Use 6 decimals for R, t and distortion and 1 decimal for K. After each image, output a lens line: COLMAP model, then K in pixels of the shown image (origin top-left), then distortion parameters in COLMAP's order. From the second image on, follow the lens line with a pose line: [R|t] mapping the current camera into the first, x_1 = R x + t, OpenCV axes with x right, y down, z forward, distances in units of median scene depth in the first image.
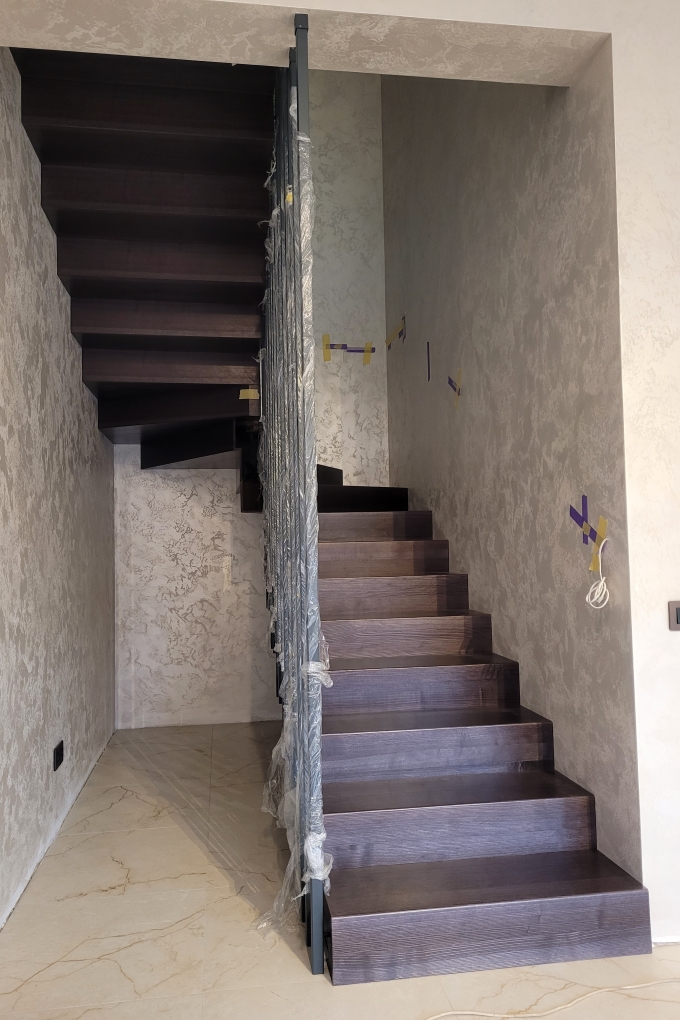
lens RADIAL K [[777.6, 0, 339.5], [0, 777.6, 508.8], [0, 0, 1]] dist [0.049445, -0.034098]
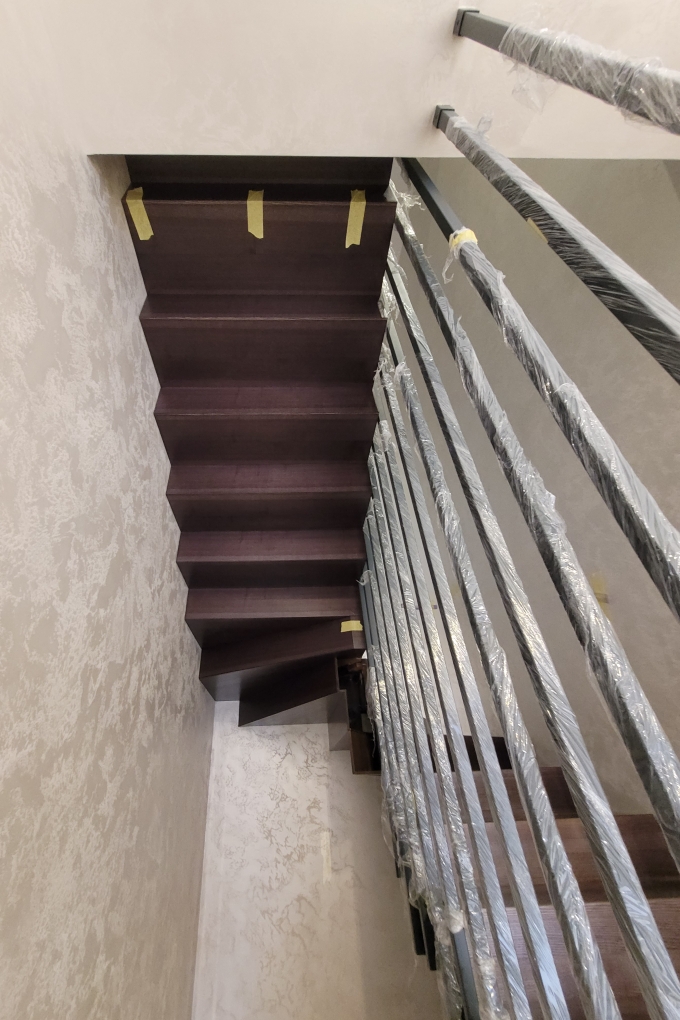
lens RADIAL K [[404.8, 0, 297.5], [0, 404.8, 508.8], [0, 0, 1]] dist [0.002321, -0.000647]
pose [[0.990934, -0.090474, -0.099321, -0.095993], [0.022417, 0.840245, -0.541743, -0.000147], [0.132468, 0.534605, 0.834656, 0.402794]]
